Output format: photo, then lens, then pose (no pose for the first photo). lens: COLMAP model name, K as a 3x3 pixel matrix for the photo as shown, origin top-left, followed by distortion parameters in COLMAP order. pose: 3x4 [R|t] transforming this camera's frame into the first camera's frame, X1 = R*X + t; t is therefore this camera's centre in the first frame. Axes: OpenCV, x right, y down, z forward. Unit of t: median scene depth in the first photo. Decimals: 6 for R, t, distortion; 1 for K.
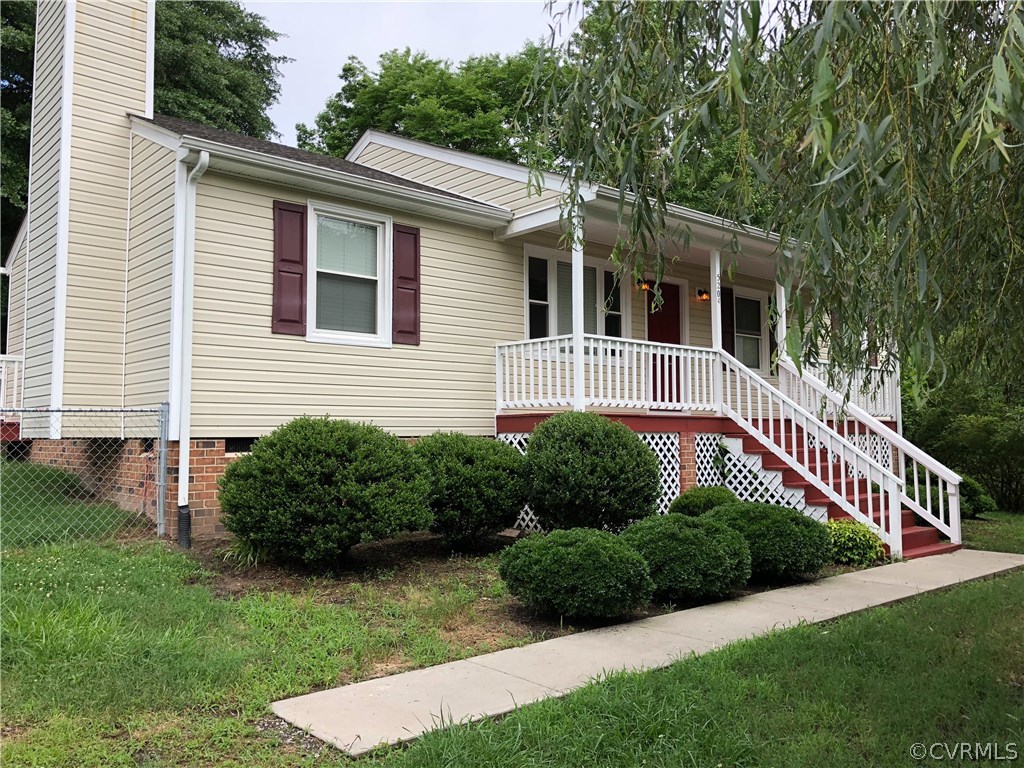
lens RADIAL K [[847.2, 0, 511.1], [0, 847.2, 376.7], [0, 0, 1]] dist [0.003605, -0.001200]
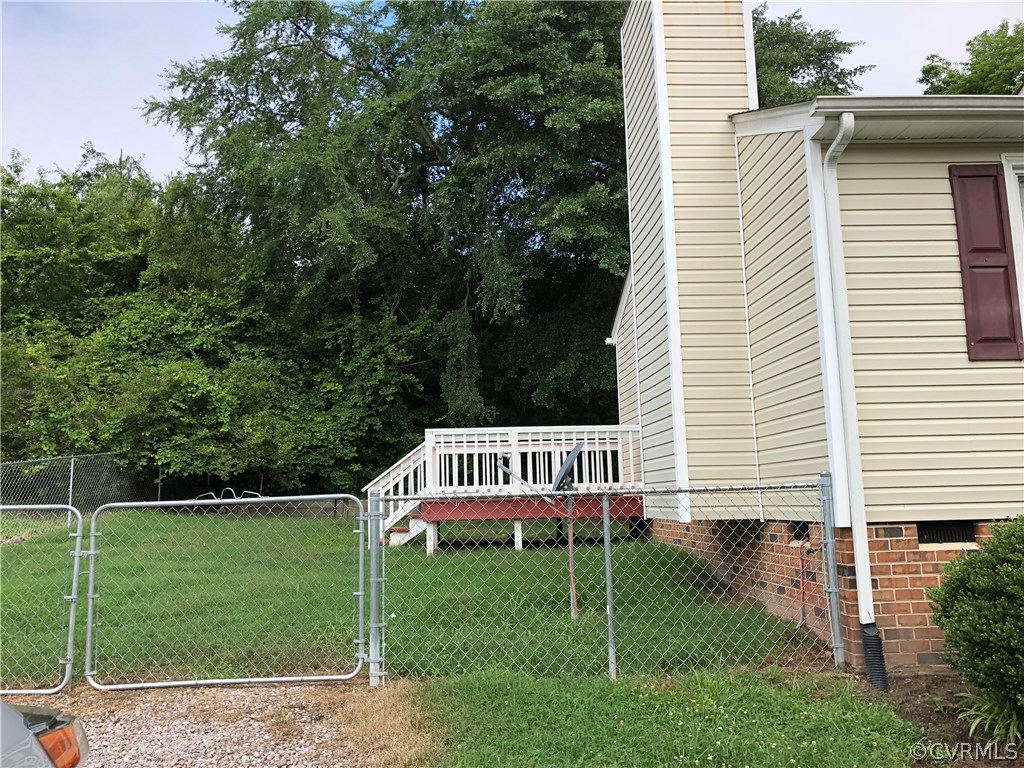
lens RADIAL K [[847.2, 0, 508.8], [0, 847.2, 382.8], [0, 0, 1]] dist [0.003605, -0.001200]
pose [[0.786717, -0.107579, -0.607867, -0.164058], [0.070504, 0.993913, -0.084652, -0.003481], [0.613274, 0.023740, 0.789513, 0.254485]]
